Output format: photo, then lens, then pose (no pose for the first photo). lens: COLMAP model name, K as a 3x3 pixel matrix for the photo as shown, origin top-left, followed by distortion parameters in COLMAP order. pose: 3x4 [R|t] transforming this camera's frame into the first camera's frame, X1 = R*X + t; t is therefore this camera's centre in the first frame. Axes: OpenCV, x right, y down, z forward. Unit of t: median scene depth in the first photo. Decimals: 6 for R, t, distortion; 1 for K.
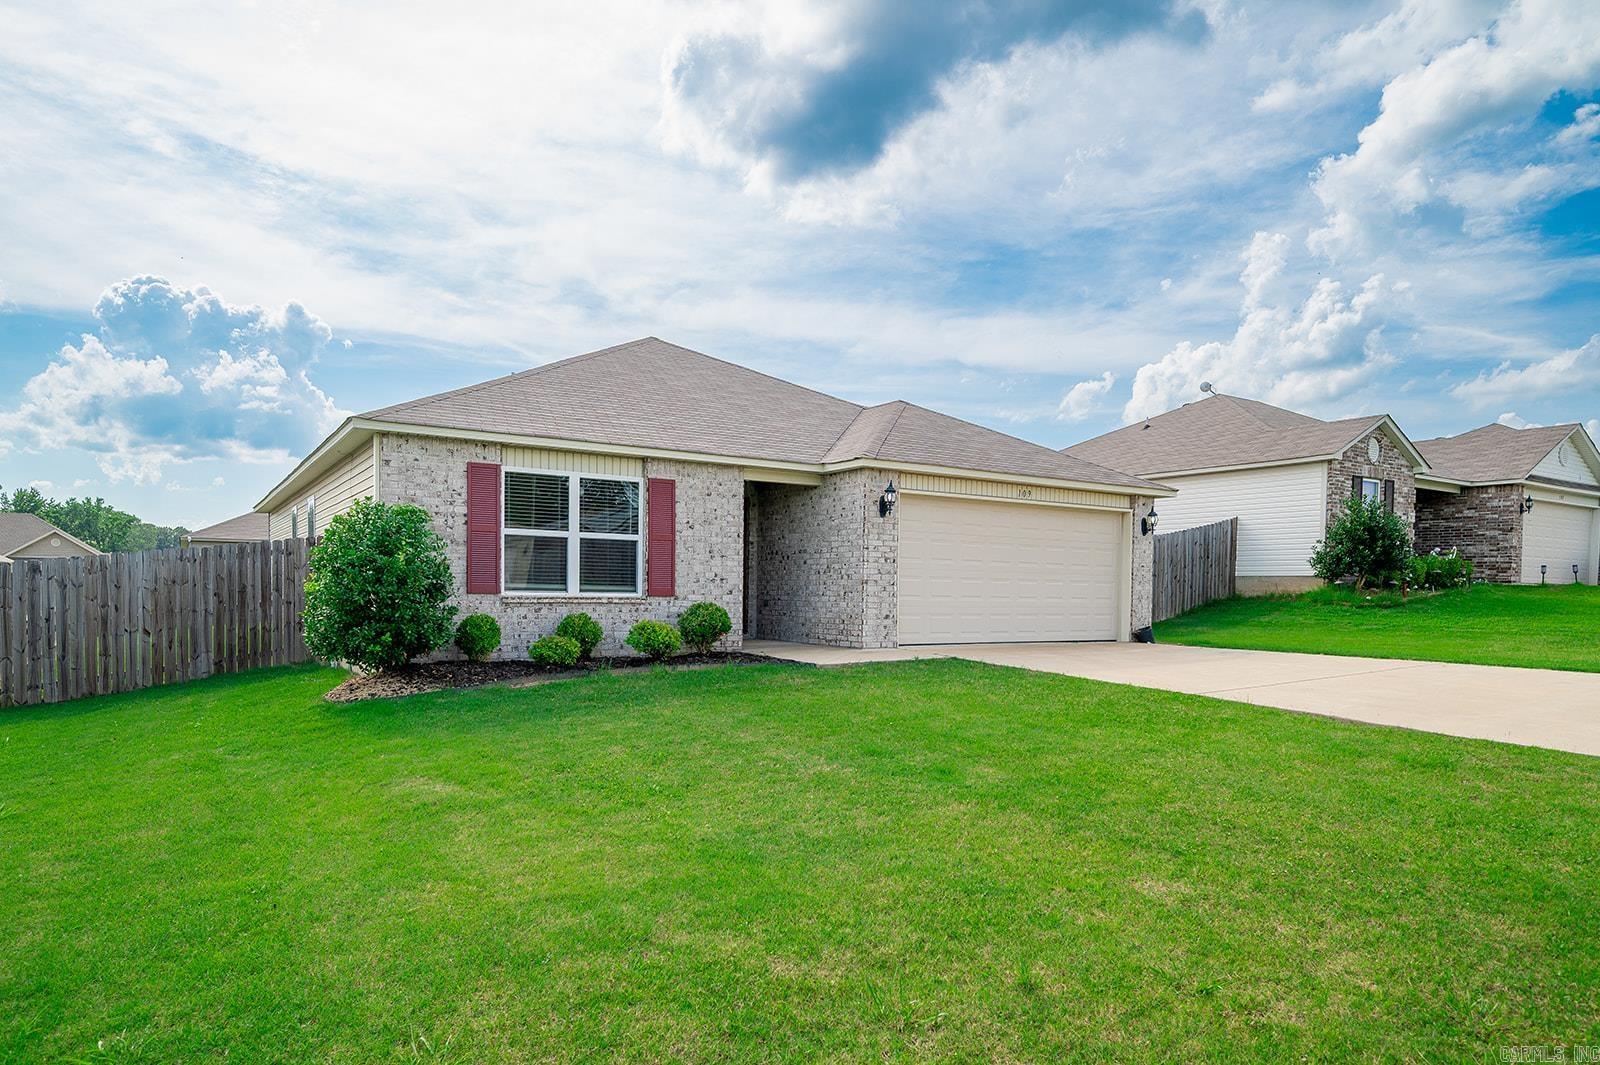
lens RADIAL K [[926.9, 0, 796.5], [0, 926.9, 592.9], [0, 0, 1]] dist [0.002080, 0.000270]
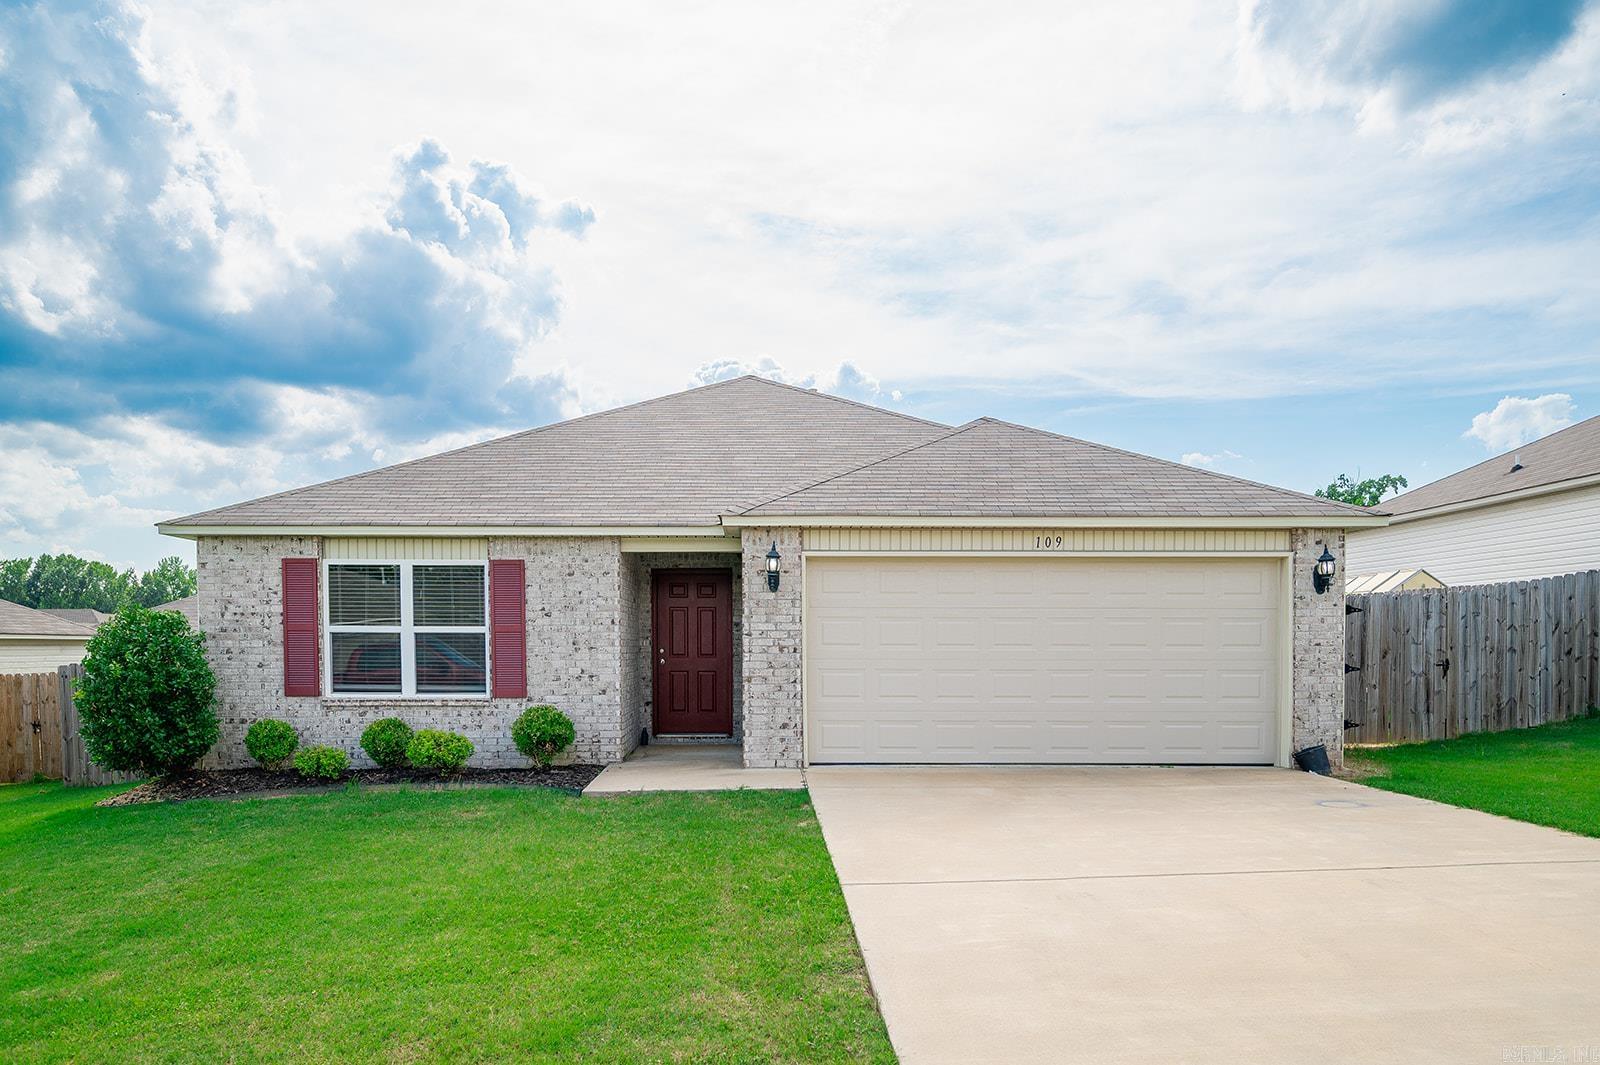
lens RADIAL K [[1081.6, 0, 801.7], [0, 1081.6, 658.2], [0, 0, 1]] dist [0.001968, -0.001927]
pose [[0.855835, -0.008156, -0.517184, 0.601107], [0.008764, 0.999961, -0.001267, -0.029122], [0.517174, -0.003448, 0.855873, 0.289056]]
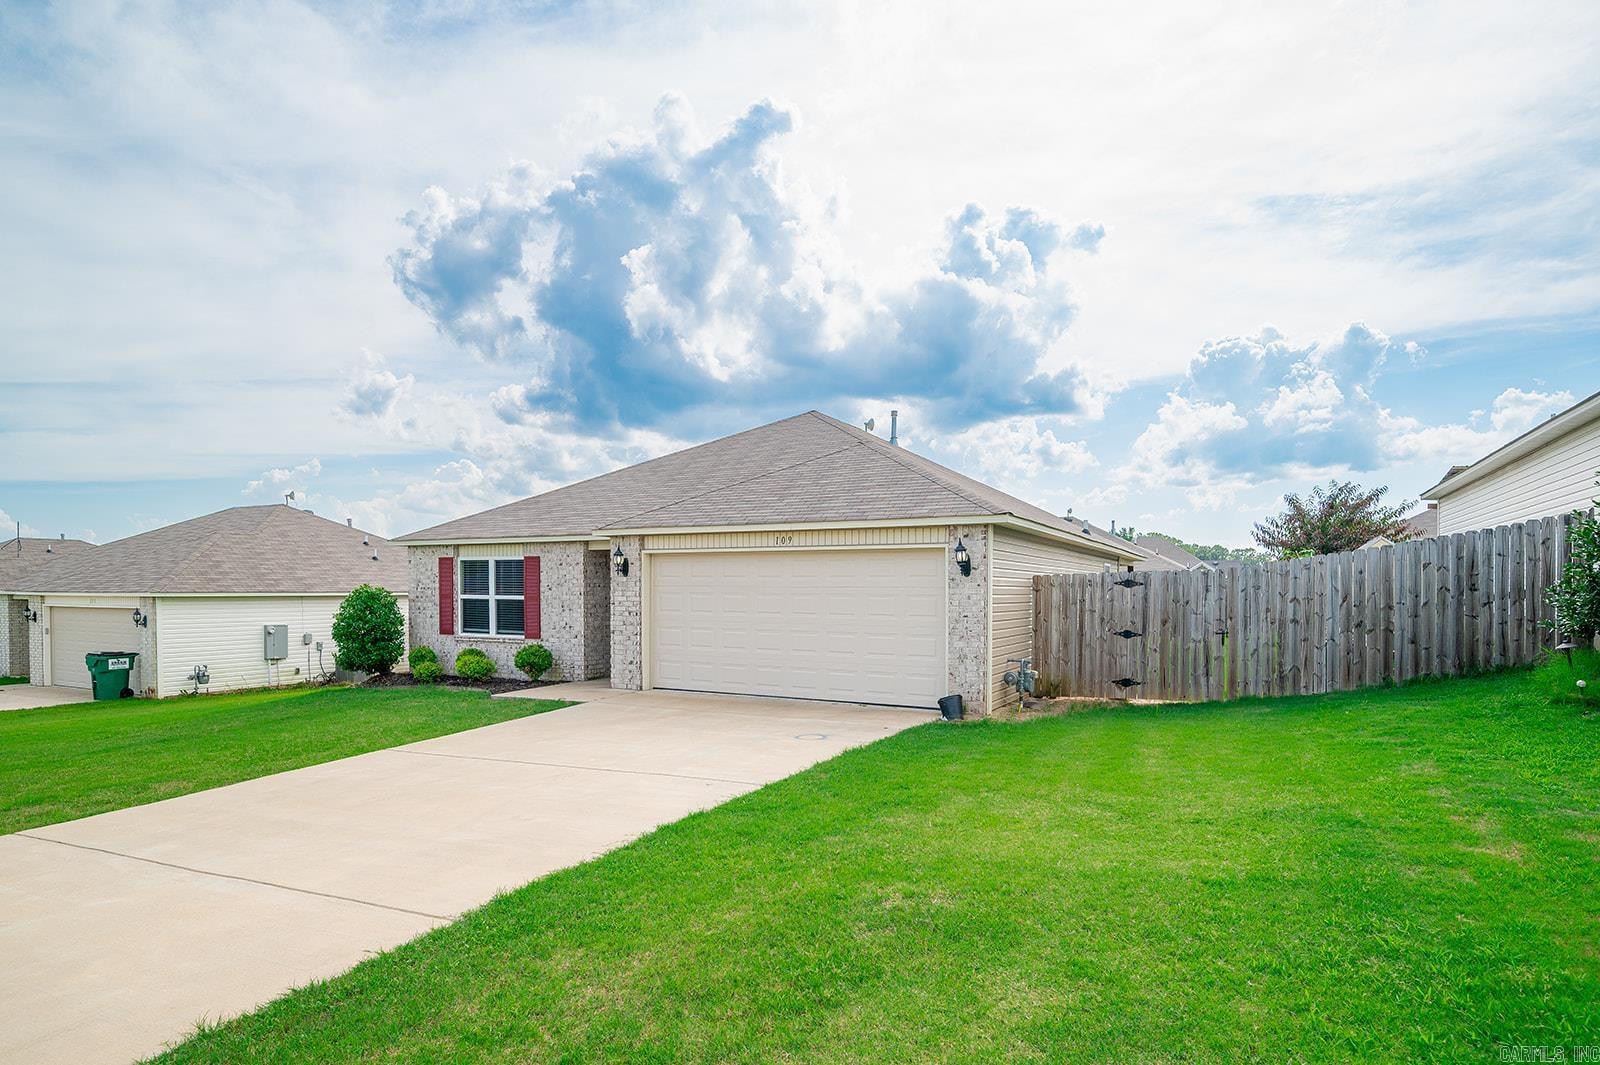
lens RADIAL K [[870.6, 0, 840.0], [0, 870.6, 586.0], [0, 0, 1]] dist [0.019879, 0.000673]
pose [[0.513023, -0.012979, -0.858277, 1.255902], [-0.001313, 0.999873, -0.015905, -0.056612], [0.858374, 0.009286, 0.512941, 0.719013]]
